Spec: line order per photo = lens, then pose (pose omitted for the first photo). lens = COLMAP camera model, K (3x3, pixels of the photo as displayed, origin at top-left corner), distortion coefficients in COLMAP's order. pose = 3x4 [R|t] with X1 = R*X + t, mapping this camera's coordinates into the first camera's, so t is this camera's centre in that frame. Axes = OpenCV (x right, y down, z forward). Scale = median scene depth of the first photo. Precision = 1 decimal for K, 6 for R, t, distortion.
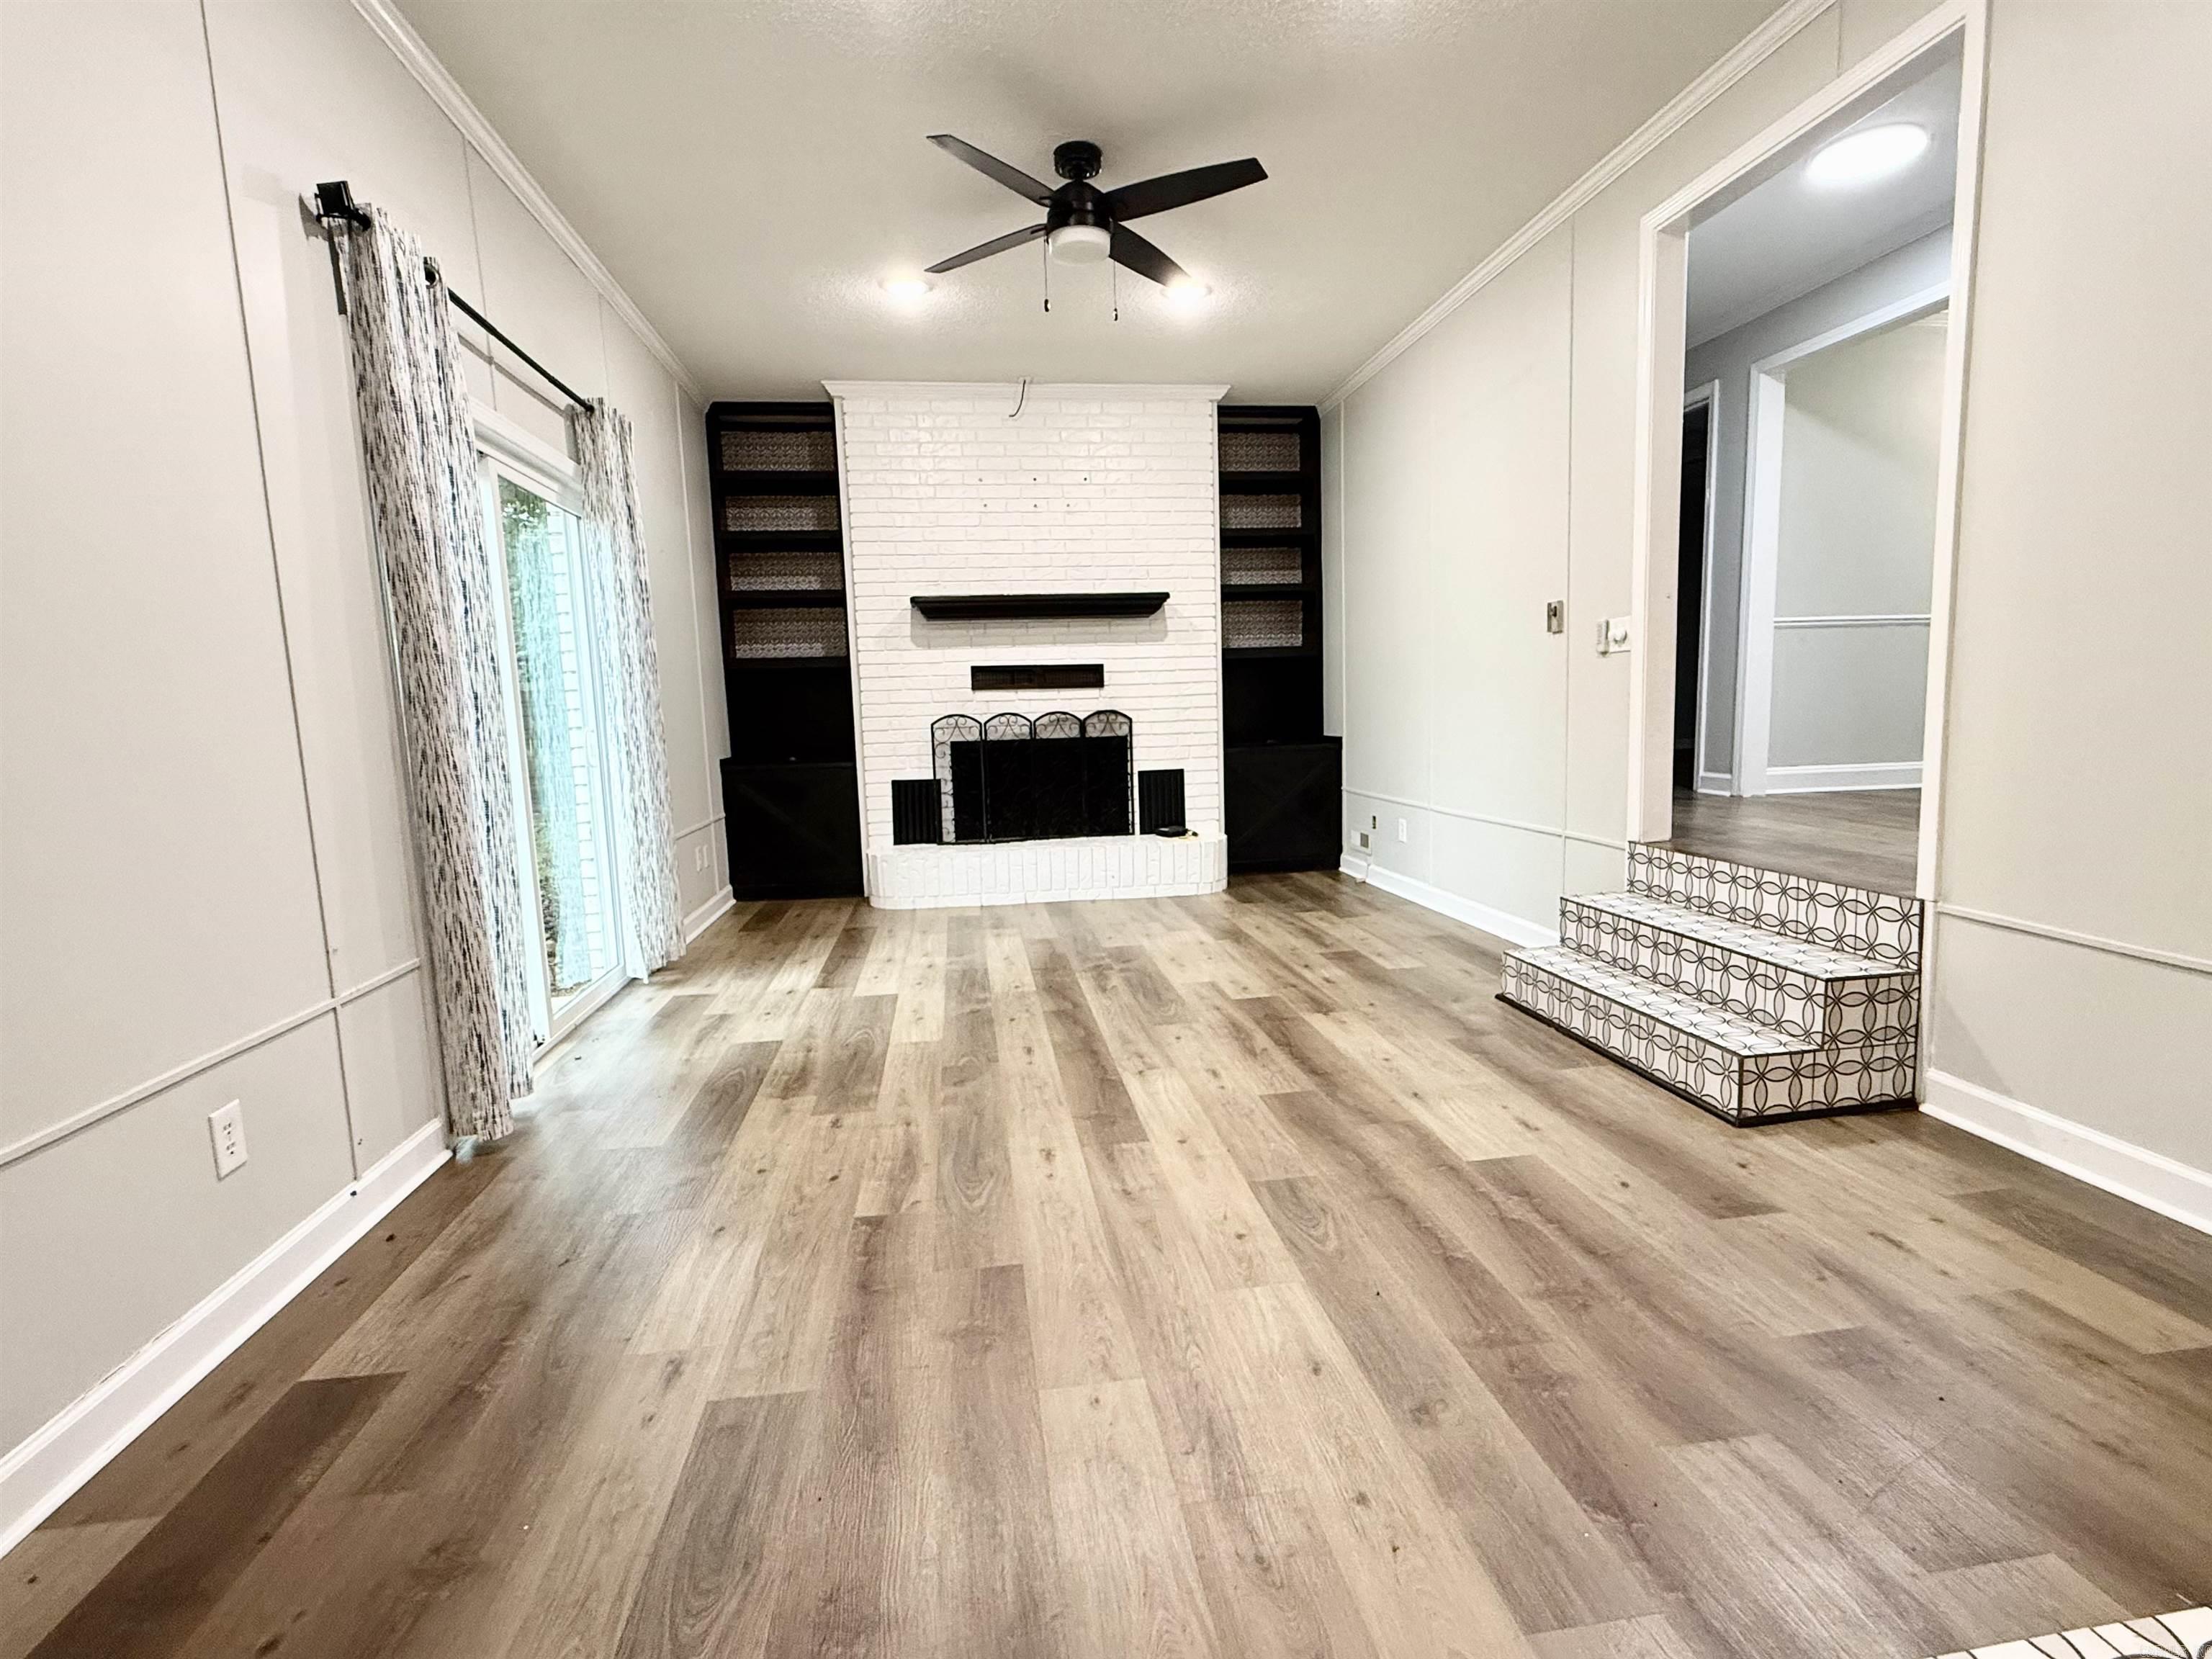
lens RADIAL K [[1046.9, 0, 1109.6], [0, 1046.9, 831.7], [0, 0, 1]] dist [0.000325, -0.000106]
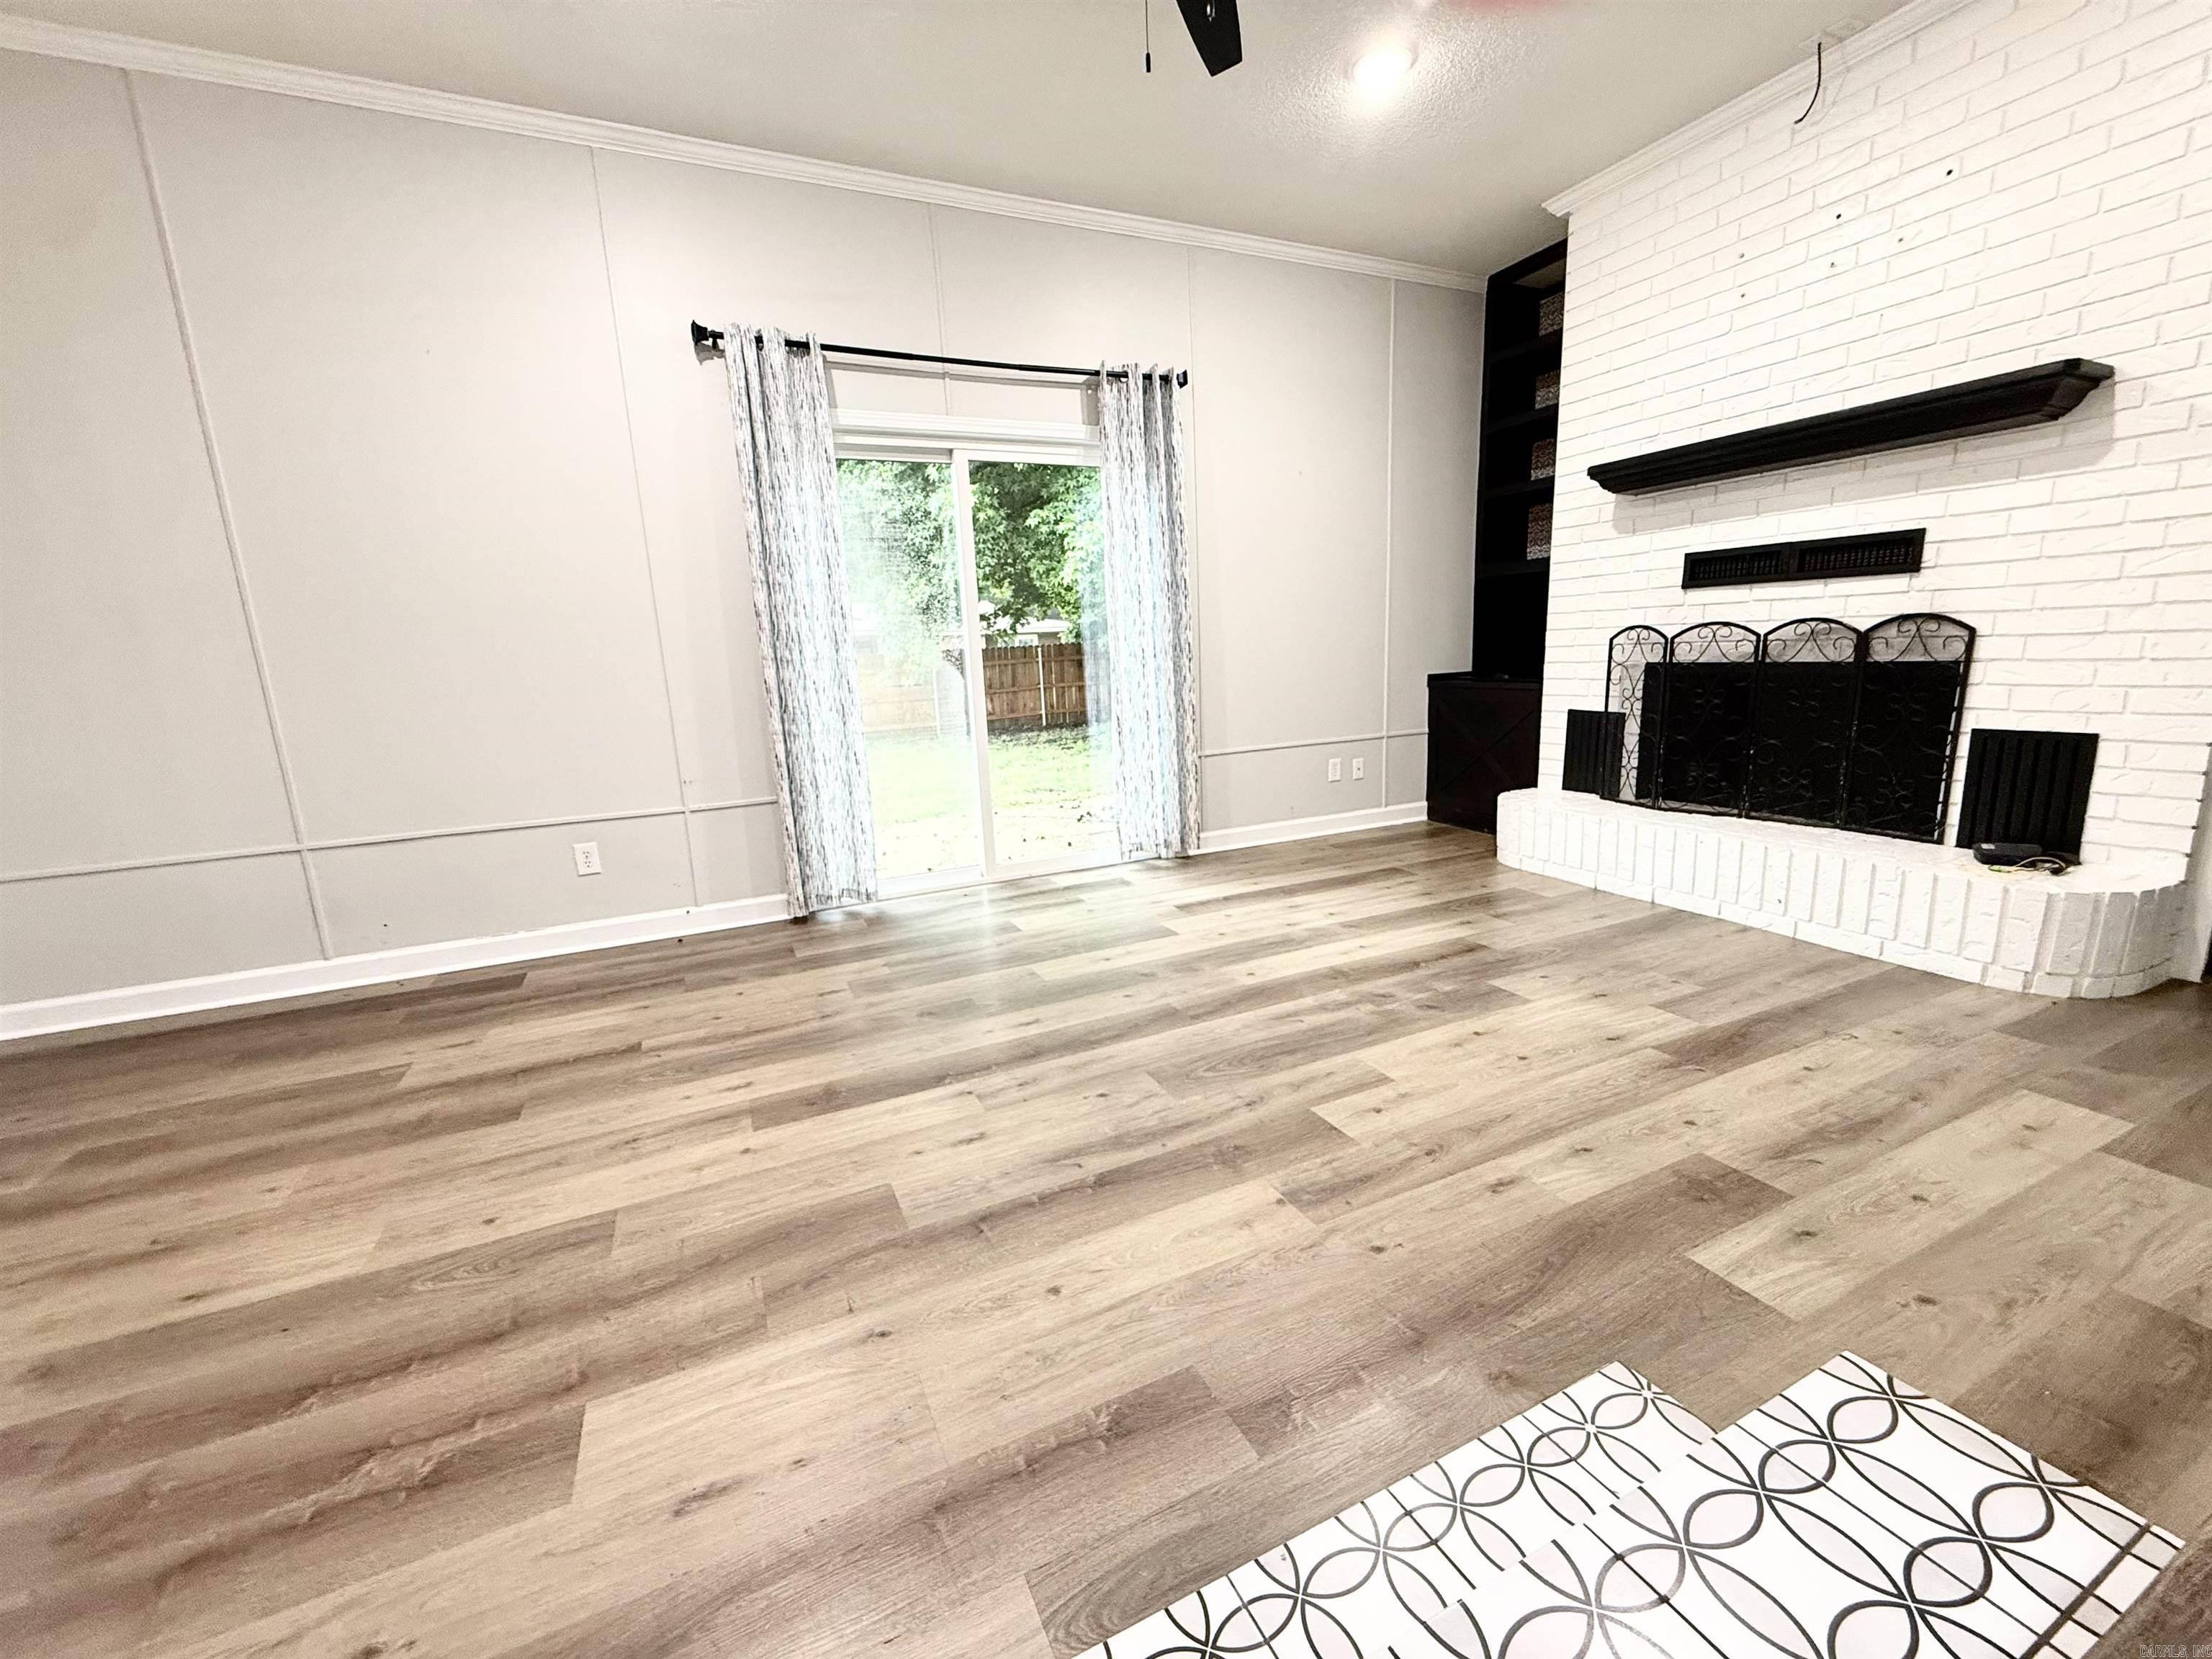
lens RADIAL K [[882.4, 0, 1099.9], [0, 882.4, 828.4], [0, 0, 1]] dist [-0.001669, 0.000293]
pose [[0.281428, 0.207549, -0.936868, 0.513850], [-0.081745, 0.977965, 0.192097, -0.089742], [0.956094, 0.022523, 0.292193, 0.685807]]
